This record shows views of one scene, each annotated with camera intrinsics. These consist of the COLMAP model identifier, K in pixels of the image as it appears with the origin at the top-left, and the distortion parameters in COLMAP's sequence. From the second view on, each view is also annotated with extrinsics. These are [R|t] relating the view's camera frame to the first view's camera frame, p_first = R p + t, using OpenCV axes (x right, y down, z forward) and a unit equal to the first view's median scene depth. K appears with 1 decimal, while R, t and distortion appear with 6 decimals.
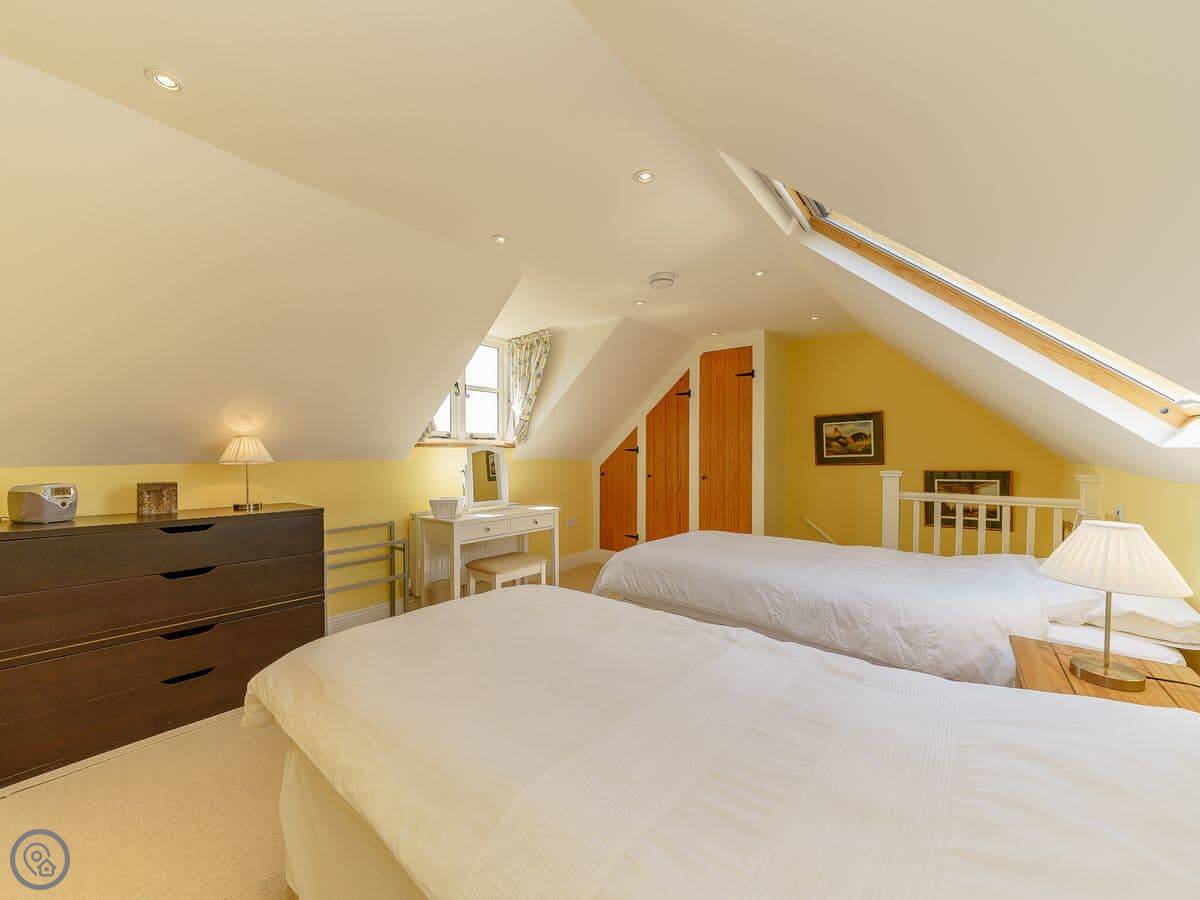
lens RADIAL K [[454.4, 0, 599.5], [0, 454.4, 472.7], [0, 0, 1]] dist [0.000582, 0.000019]
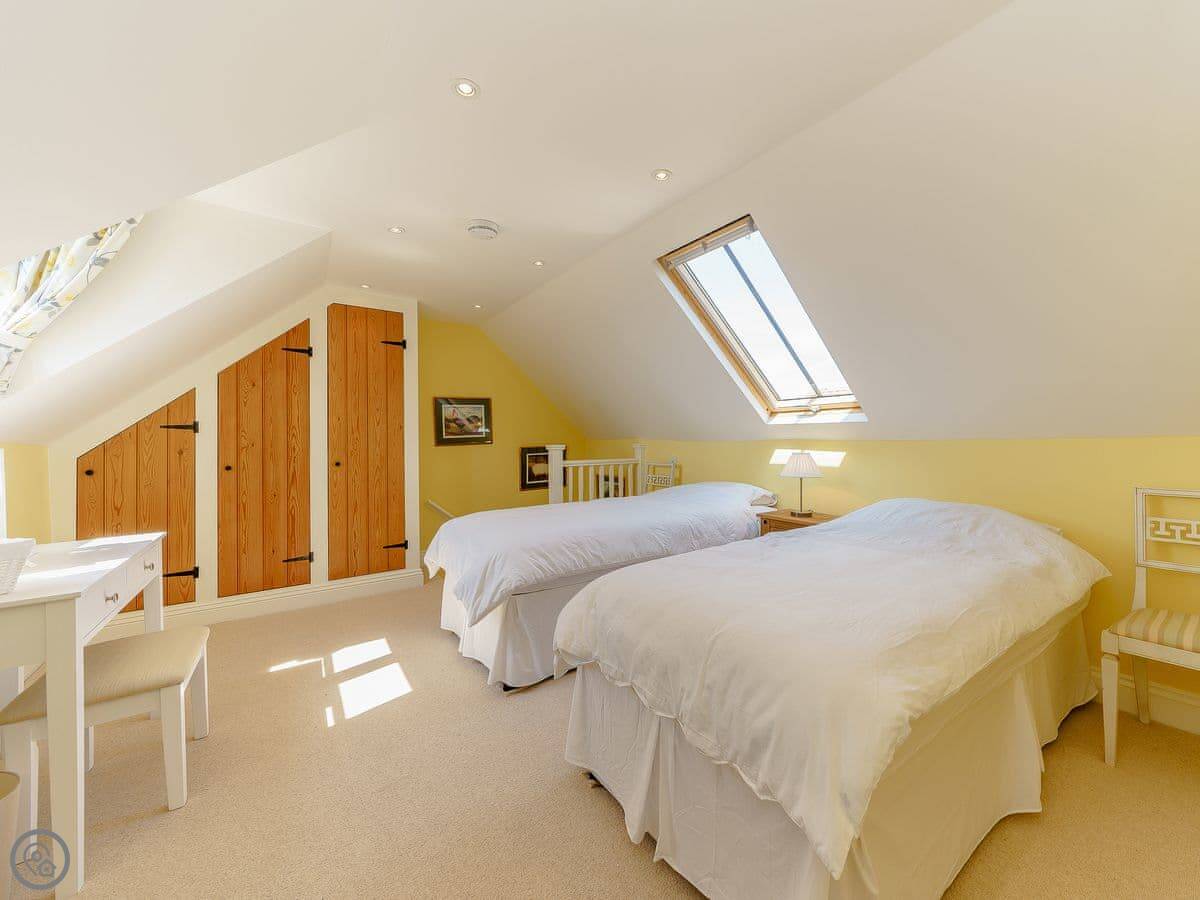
lens RADIAL K [[477.7, 0, 615.1], [0, 477.7, 456.5], [0, 0, 1]] dist [-0.002638, -0.000256]
pose [[0.267391, -0.033323, 0.963012, -0.457136], [0.049616, 0.998552, 0.020777, 0.005198], [-0.962310, 0.042225, 0.268657, 0.344121]]
